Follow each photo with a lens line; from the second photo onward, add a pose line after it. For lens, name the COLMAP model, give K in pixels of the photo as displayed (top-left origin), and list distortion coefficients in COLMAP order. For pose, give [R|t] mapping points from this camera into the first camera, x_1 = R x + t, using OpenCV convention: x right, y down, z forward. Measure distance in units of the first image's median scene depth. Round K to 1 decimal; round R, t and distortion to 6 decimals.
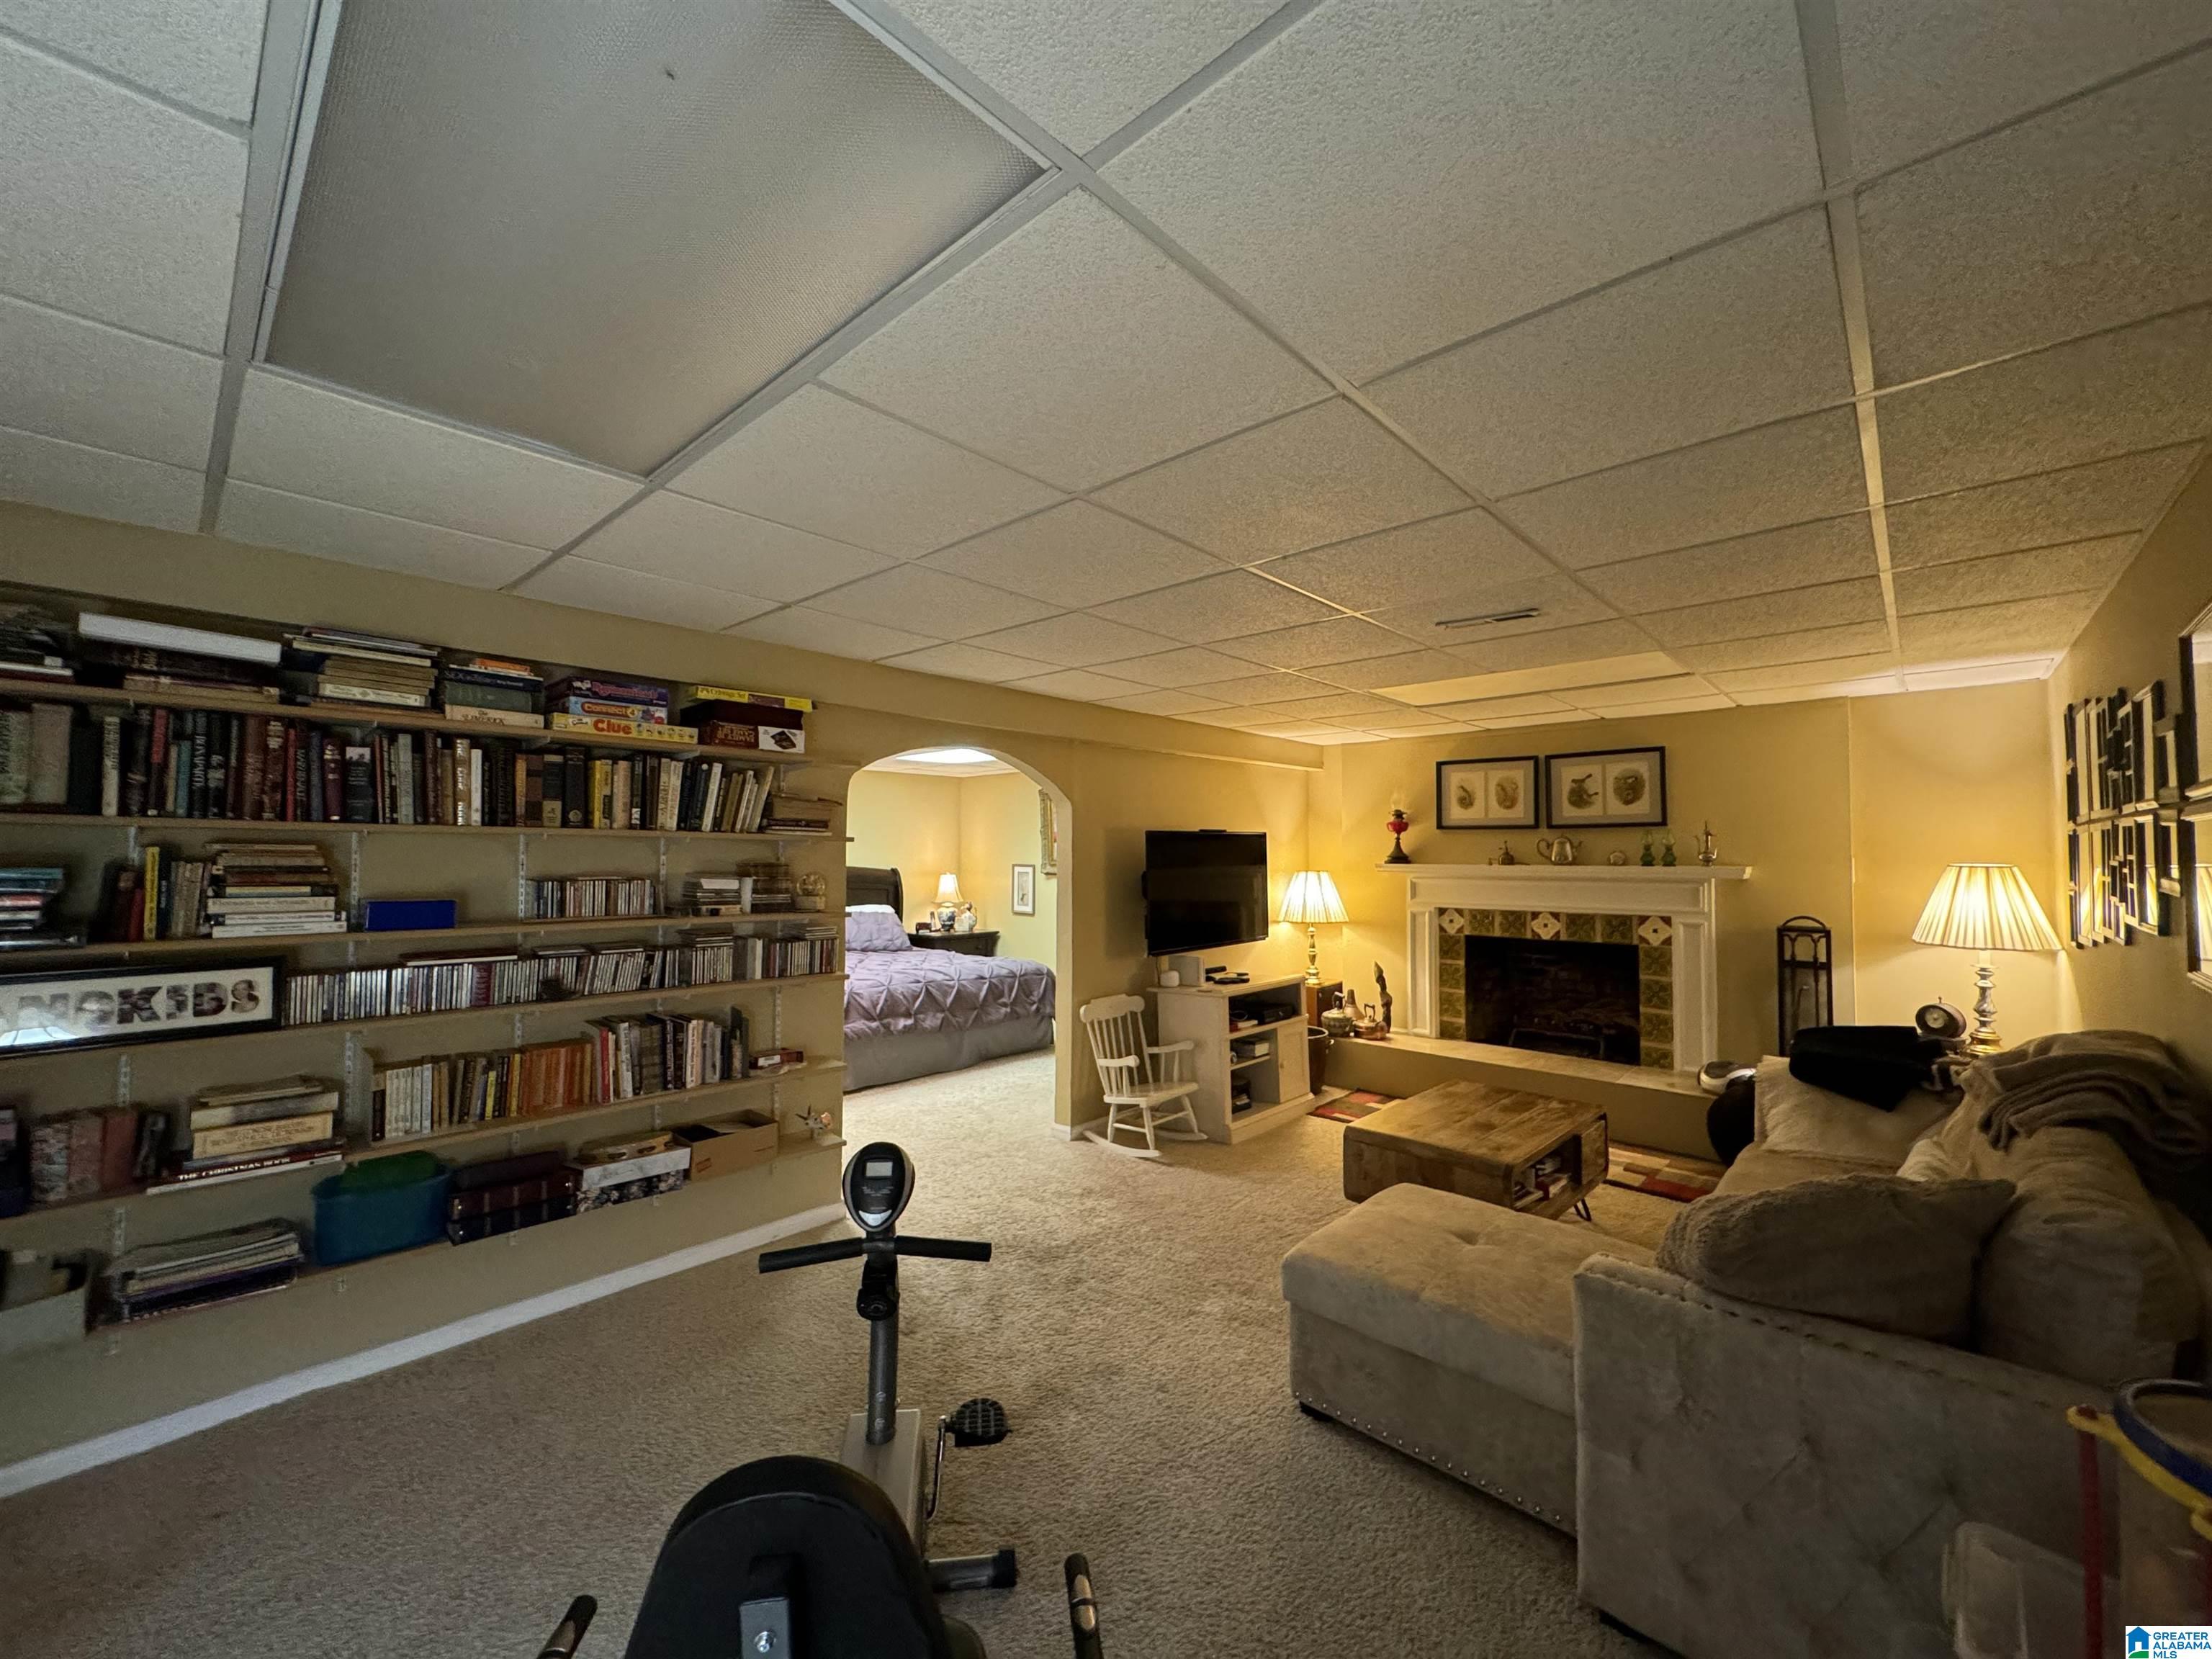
lens RADIAL K [[882.6, 0, 1107.9], [0, 882.6, 831.8], [0, 0, 1]] dist [-0.003725, 0.000299]
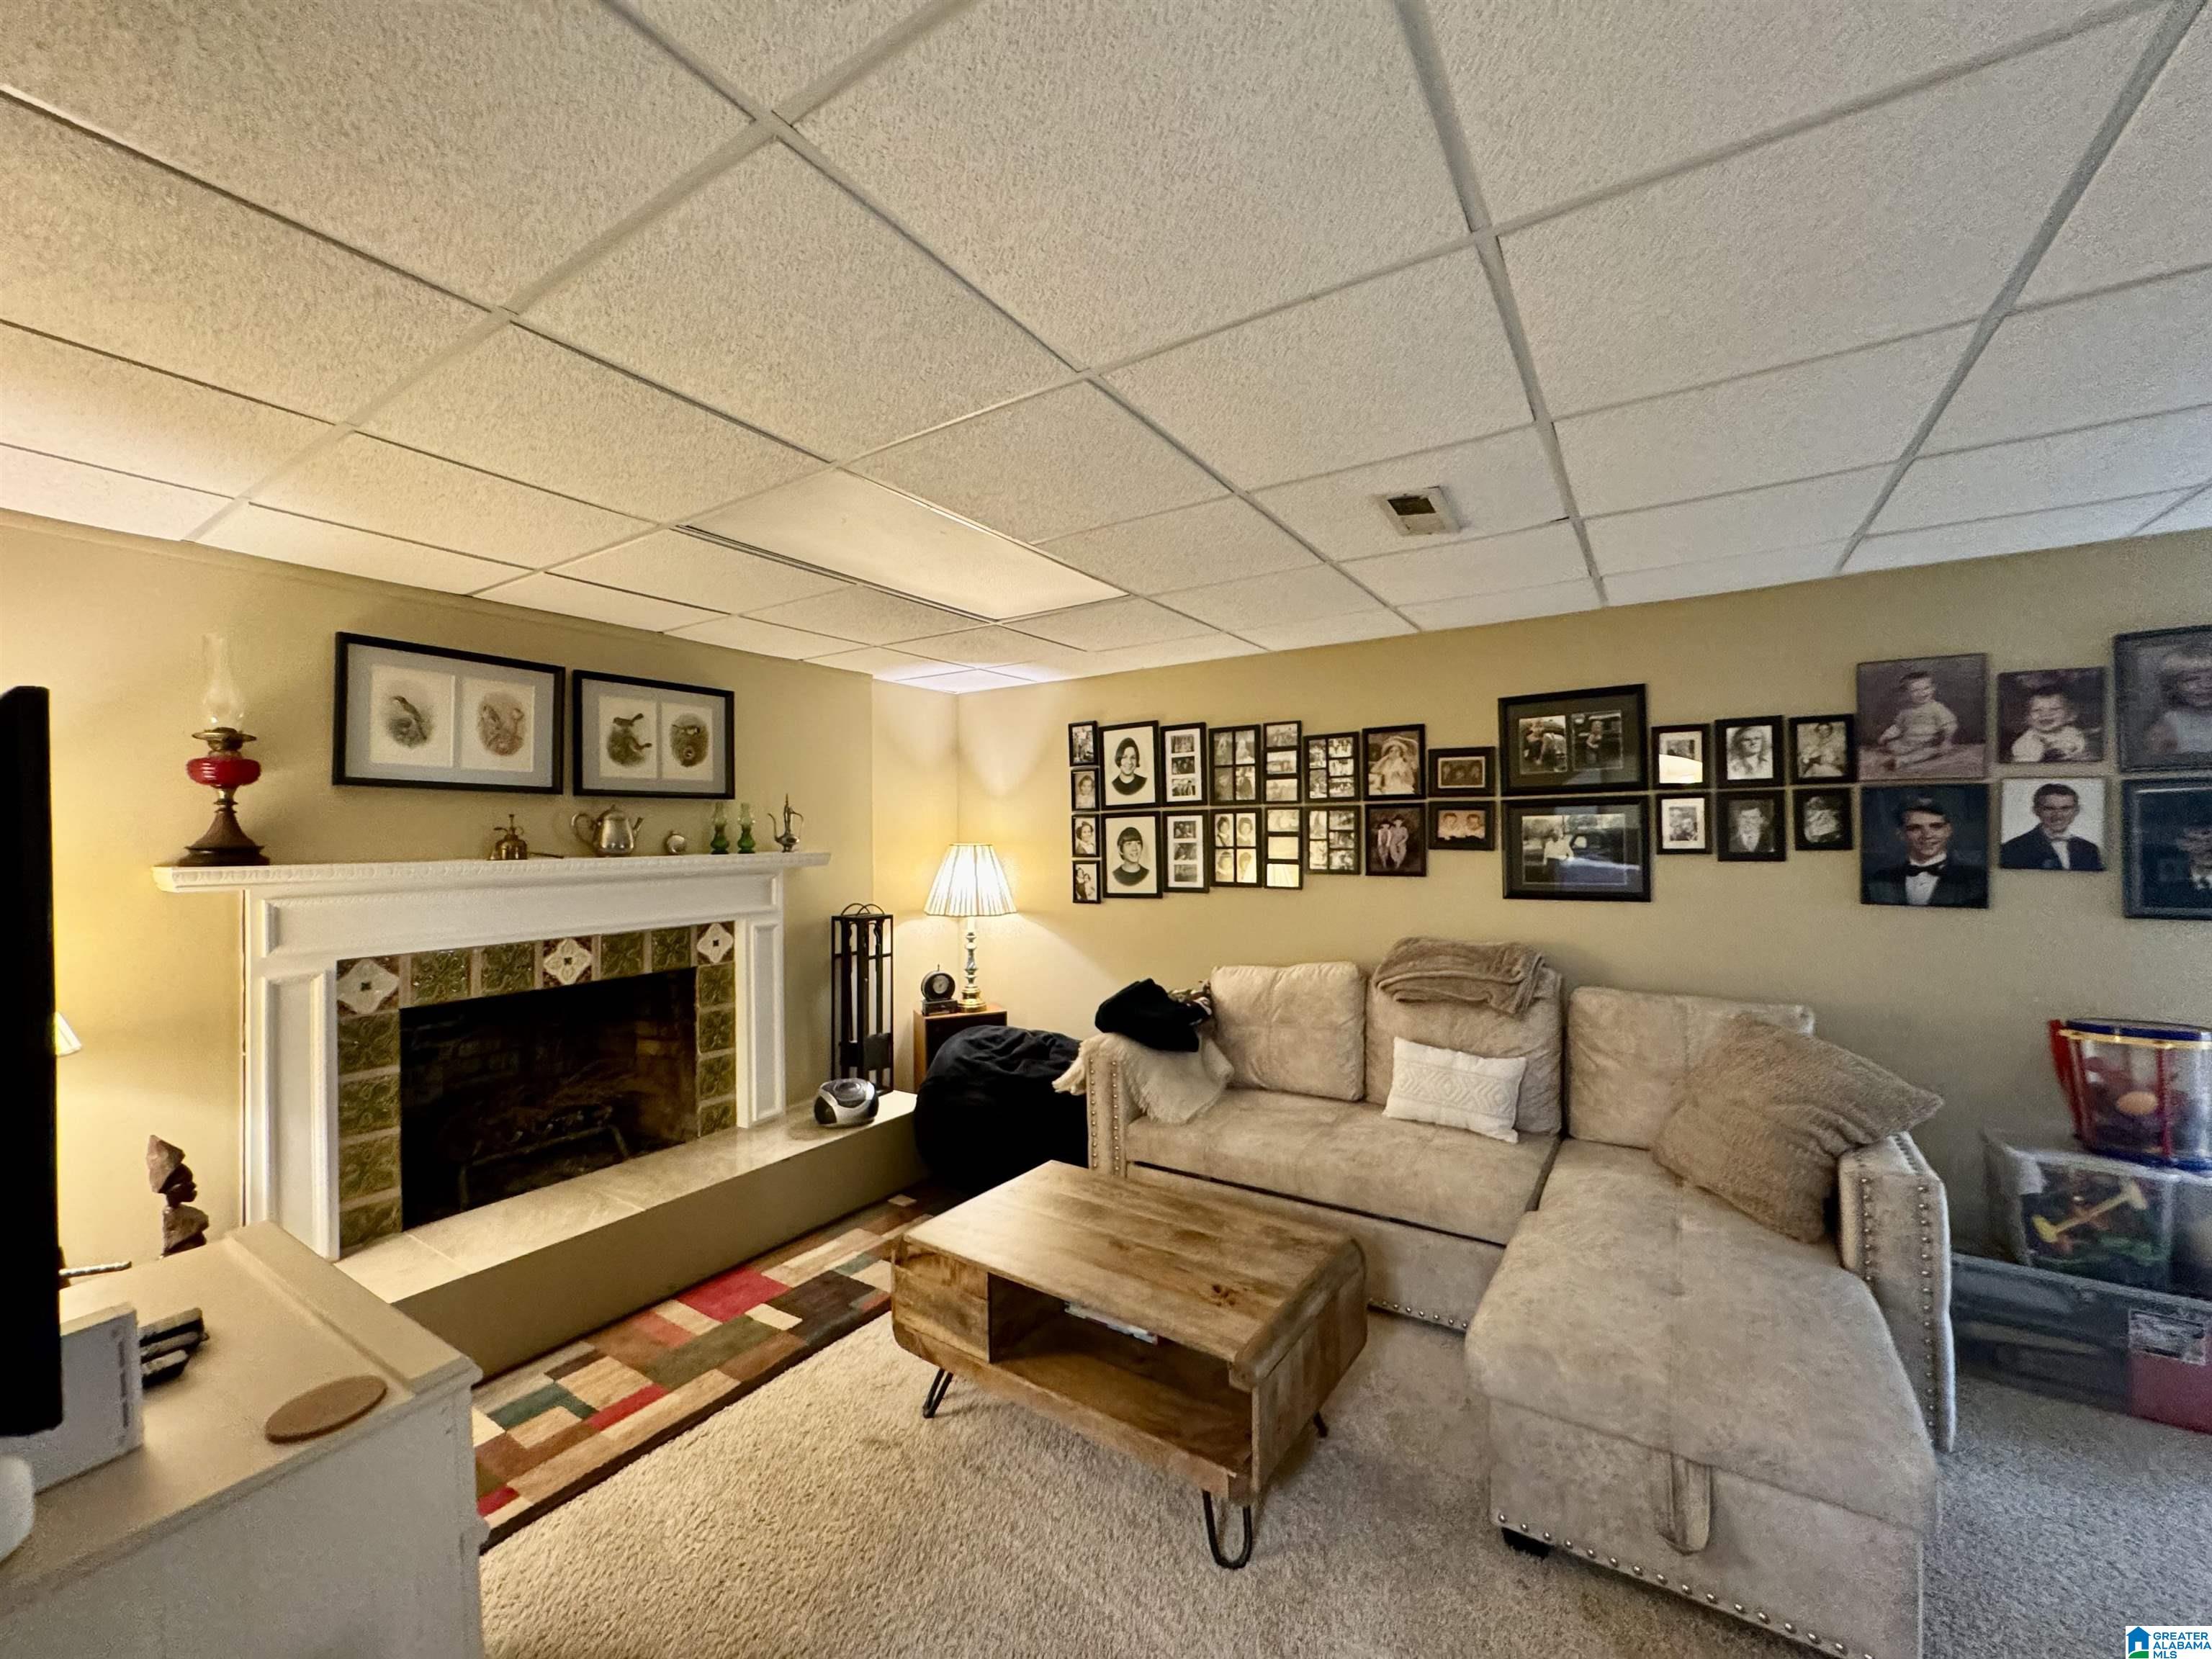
lens RADIAL K [[882.6, 0, 1105.7], [0, 882.6, 827.6], [0, 0, 1]] dist [-0.003725, 0.000299]
pose [[-0.174189, 0.015097, 0.984596, -0.142295], [-0.009211, 0.999814, -0.016960, 0.025044], [-0.984669, -0.012024, -0.174018, 0.765421]]
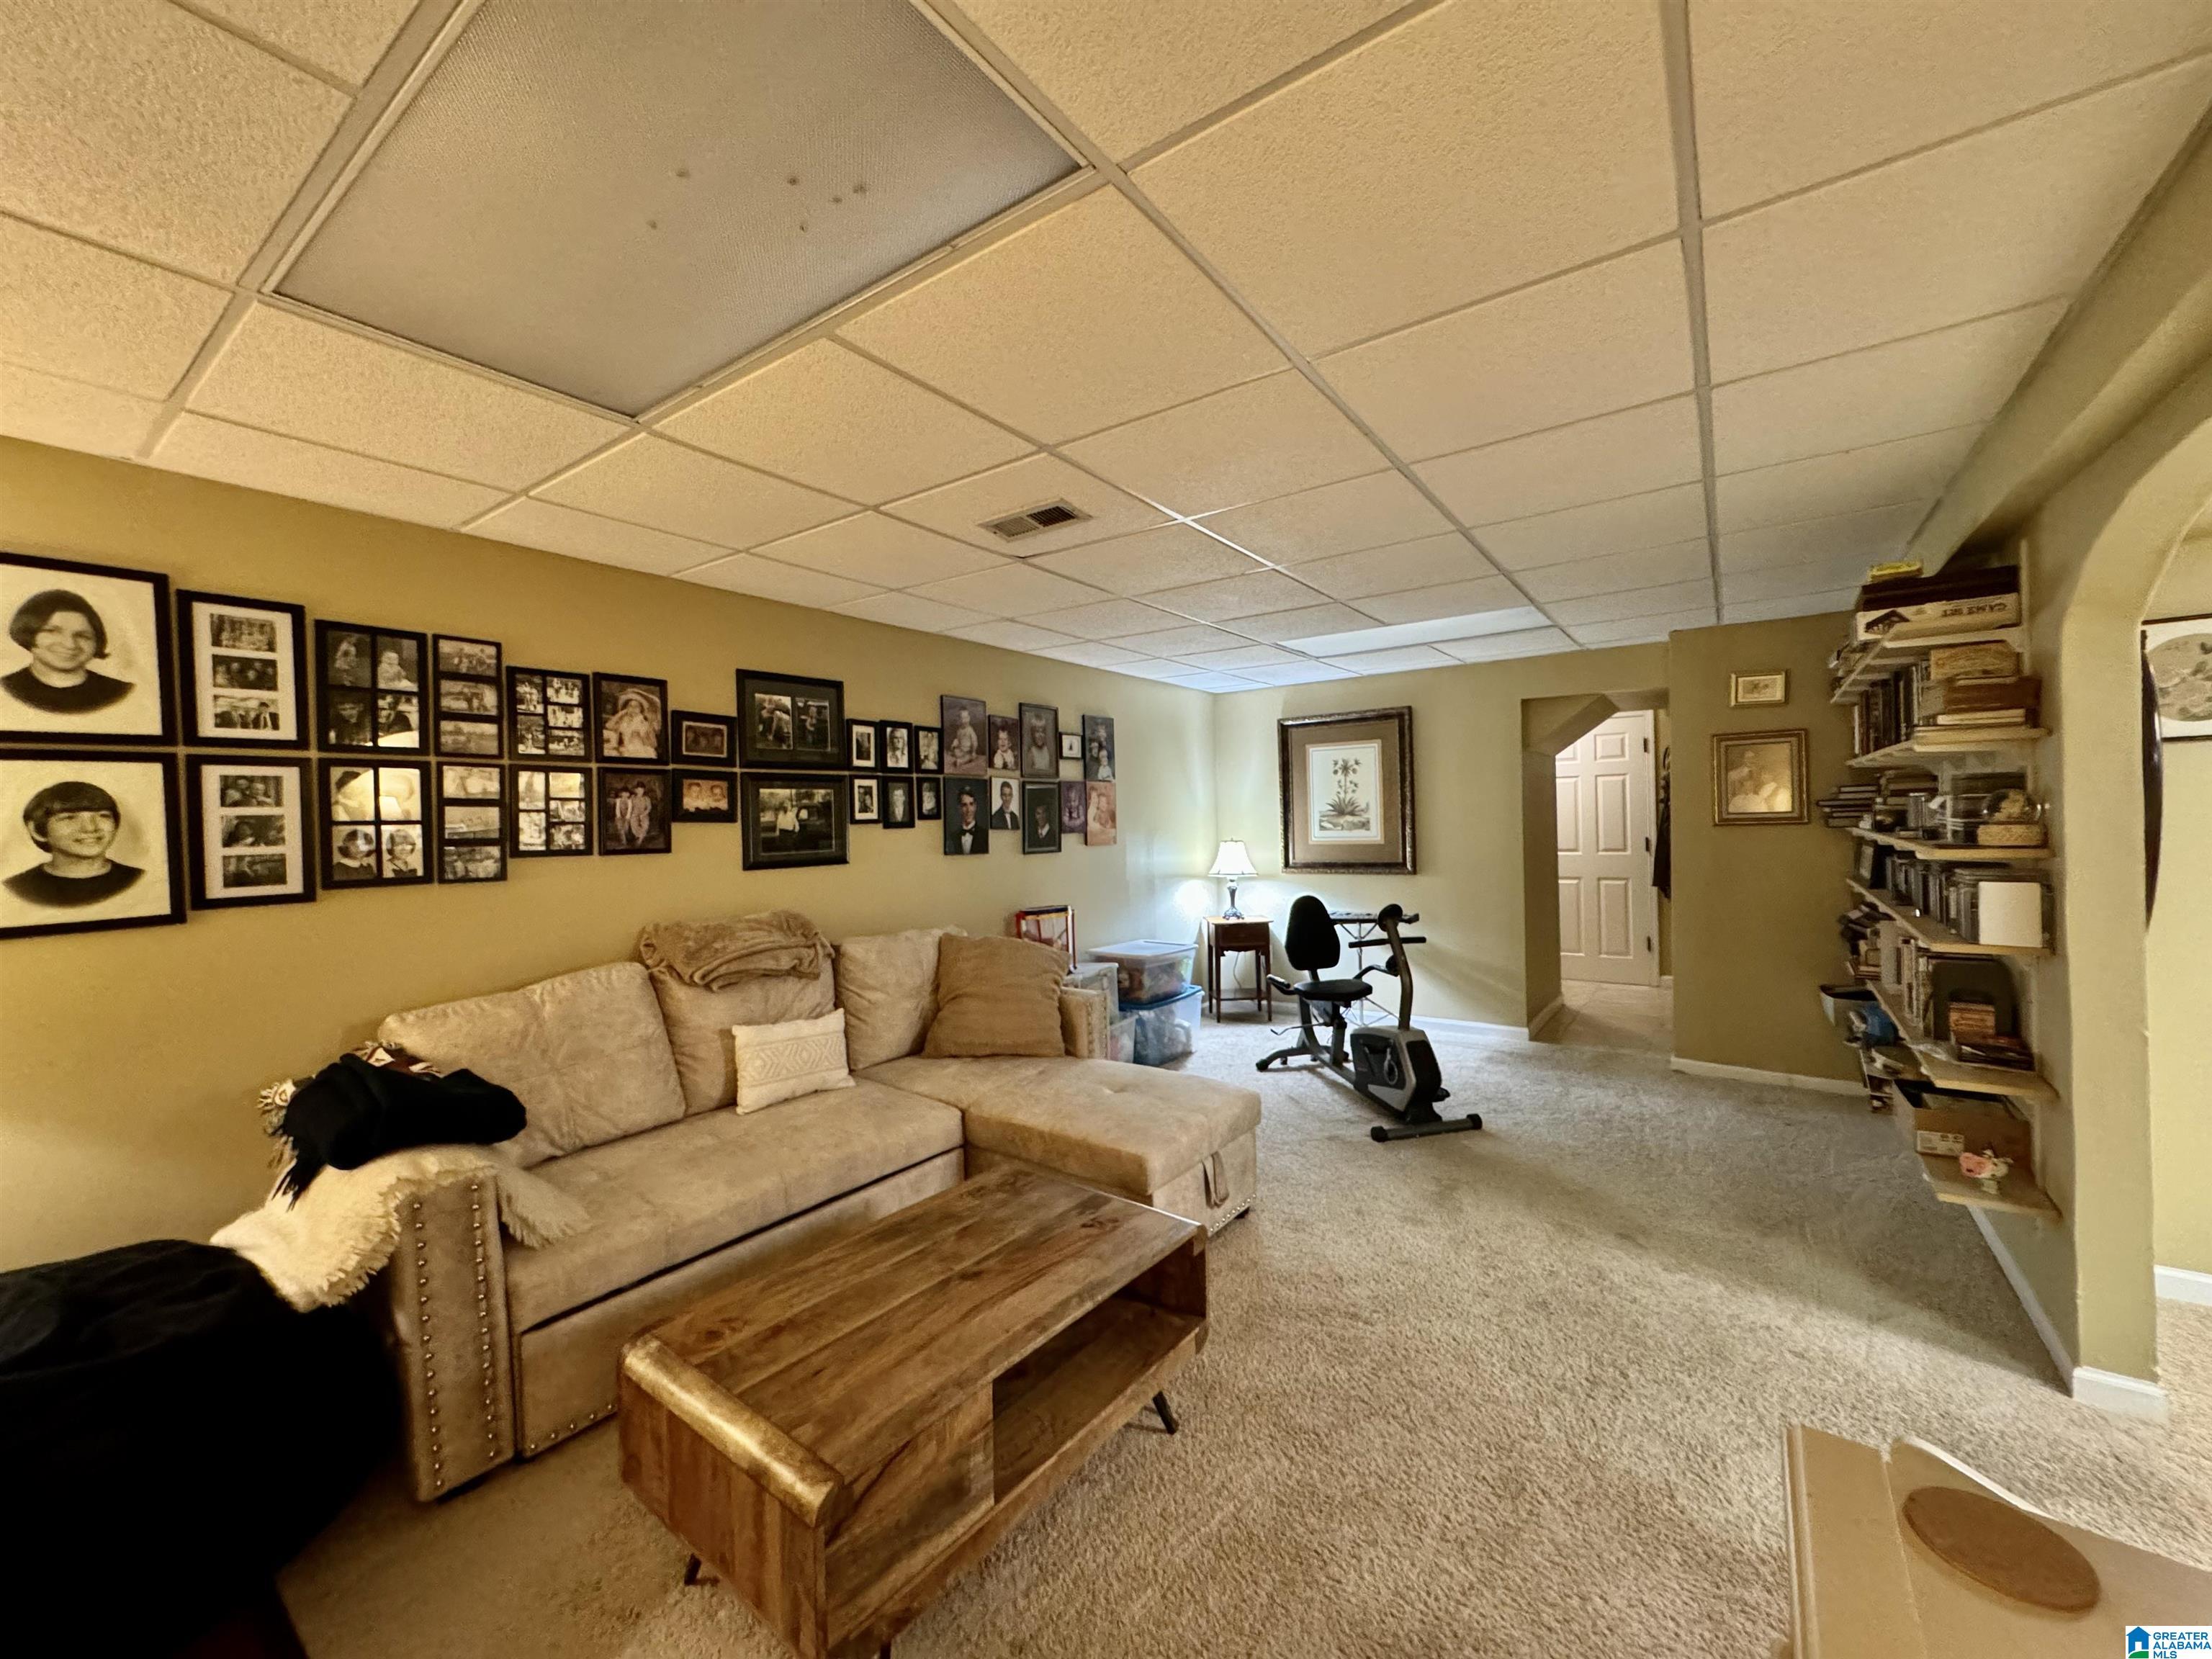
lens RADIAL K [[882.6, 0, 1105.5], [0, 882.6, 824.8], [0, 0, 1]] dist [-0.003725, 0.000299]
pose [[-0.991688, 0.023288, -0.126543, 0.139915], [0.025430, 0.999559, -0.015340, 0.040061], [0.126130, -0.018430, -0.991843, 0.955237]]
